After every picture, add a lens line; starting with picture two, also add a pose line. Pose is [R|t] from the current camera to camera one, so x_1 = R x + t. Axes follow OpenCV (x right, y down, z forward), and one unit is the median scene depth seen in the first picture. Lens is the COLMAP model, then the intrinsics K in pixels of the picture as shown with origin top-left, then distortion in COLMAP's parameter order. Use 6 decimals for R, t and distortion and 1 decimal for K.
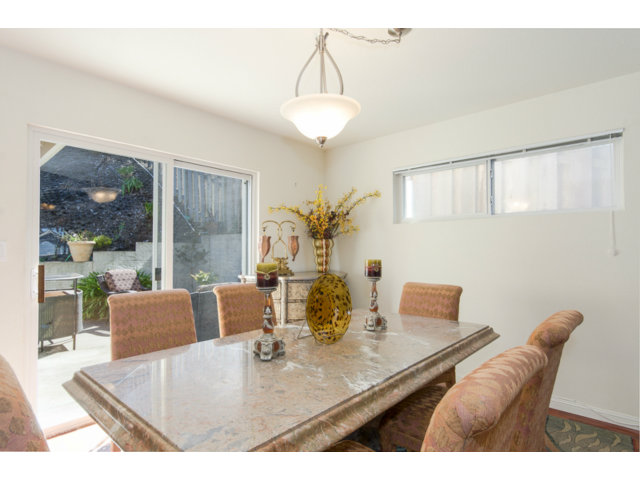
lens RADIAL K [[359.9, 0, 320.0], [0, 359.9, 240.0], [0, 0, 1]] dist [-0.004125, -0.001071]
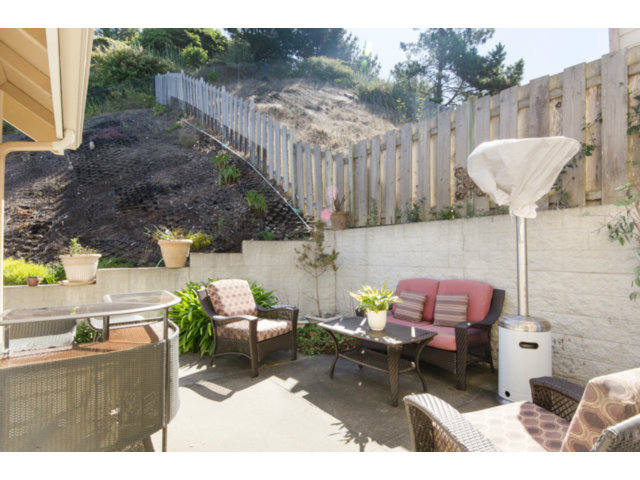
lens RADIAL K [[359.9, 0, 320.0], [0, 359.9, 240.0], [0, 0, 1]] dist [-0.004125, -0.001071]
pose [[0.979313, -0.015043, -0.201790, -0.209600], [0.013633, 0.999872, -0.008374, 0.012829], [0.201890, 0.005450, 0.979393, 0.314792]]
